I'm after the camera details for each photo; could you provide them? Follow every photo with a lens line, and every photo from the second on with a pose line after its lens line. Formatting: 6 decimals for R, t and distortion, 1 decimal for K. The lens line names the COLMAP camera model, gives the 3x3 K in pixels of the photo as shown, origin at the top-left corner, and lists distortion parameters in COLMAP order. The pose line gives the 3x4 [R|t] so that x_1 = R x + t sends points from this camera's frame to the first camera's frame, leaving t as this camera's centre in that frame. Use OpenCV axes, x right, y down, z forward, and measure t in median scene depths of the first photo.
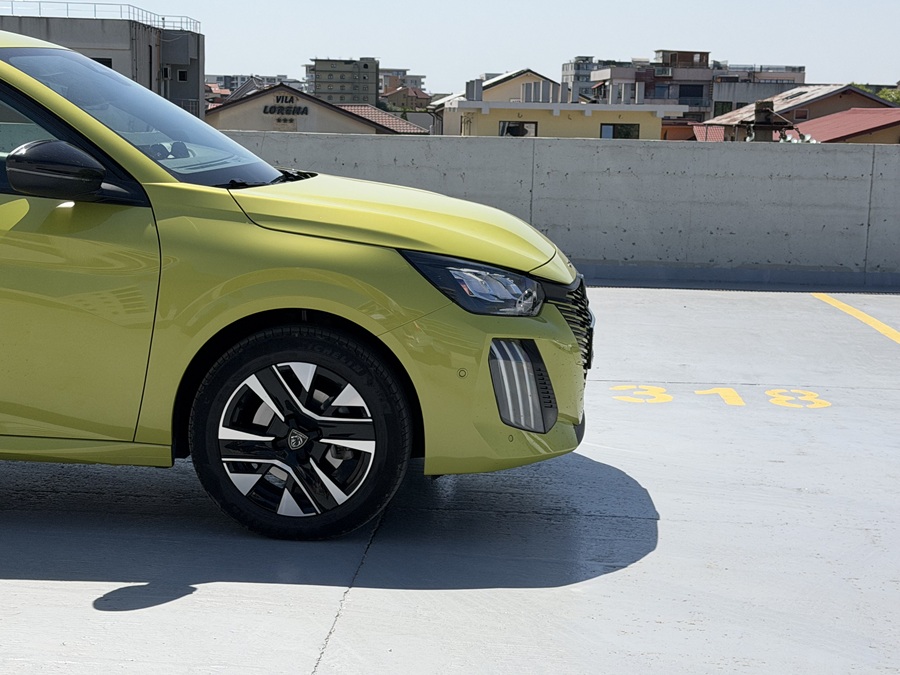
lens RADIAL K [[1606.0, 0, 450.0], [0, 1606.0, 337.5], [0, 0, 1]] dist [0.204920, 0.063640]
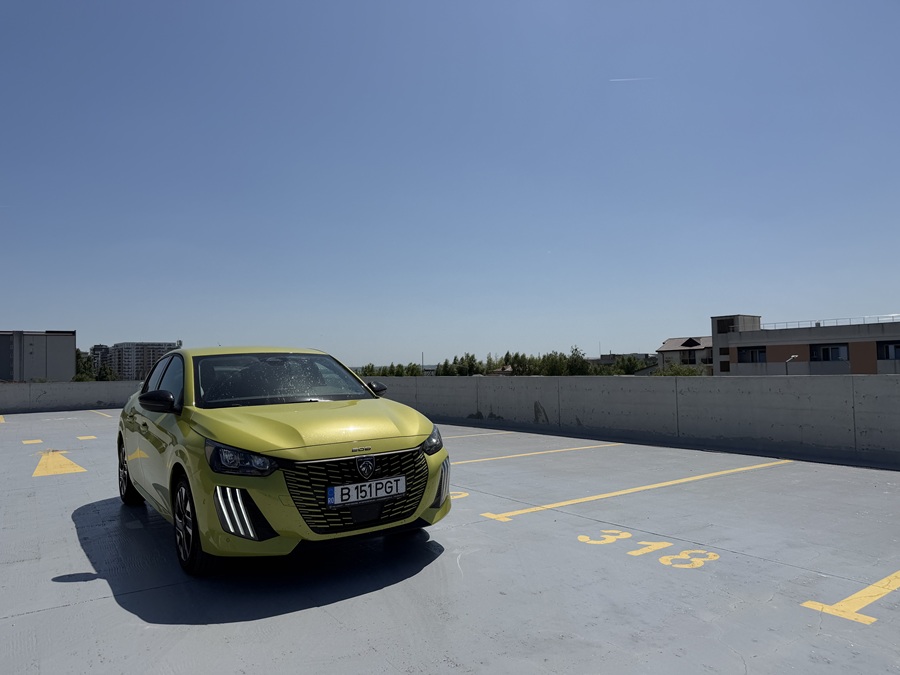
lens RADIAL K [[627.3, 0, 450.0], [0, 627.3, 337.5], [0, 0, 1]] dist [0.113724, -0.183647]
pose [[0.607961, -0.082703, -0.789648, 0.558507], [-0.071511, 0.984814, -0.158200, -0.050947], [0.790740, 0.152648, 0.592815, 0.488179]]
